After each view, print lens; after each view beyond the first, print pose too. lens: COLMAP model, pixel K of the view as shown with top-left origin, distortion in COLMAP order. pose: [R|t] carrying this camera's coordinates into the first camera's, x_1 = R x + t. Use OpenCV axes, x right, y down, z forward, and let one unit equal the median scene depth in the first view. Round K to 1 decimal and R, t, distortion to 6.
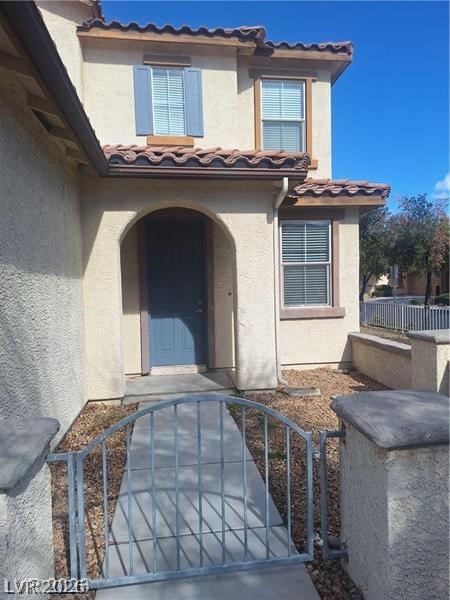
lens RADIAL K [[420.4, 0, 225.0], [0, 420.4, 300.0], [0, 0, 1]] dist [0.147946, -0.169290]
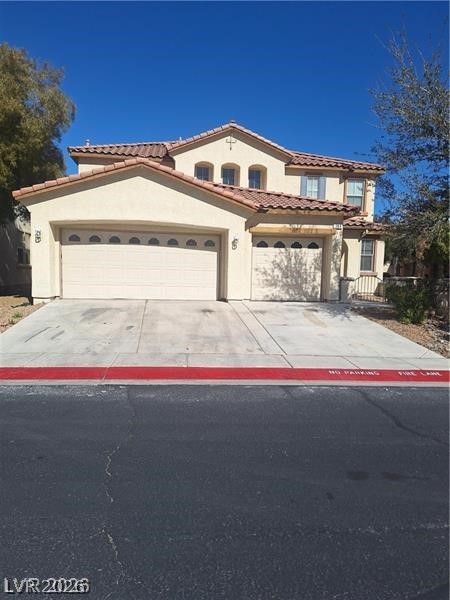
lens RADIAL K [[420.4, 0, 225.0], [0, 420.4, 300.0], [0, 0, 1]] dist [0.147946, -0.169290]
pose [[0.998794, 0.048185, 0.009426, -0.648340], [-0.048499, 0.998158, 0.036455, 0.130727], [-0.007652, -0.036868, 0.999291, -1.575019]]
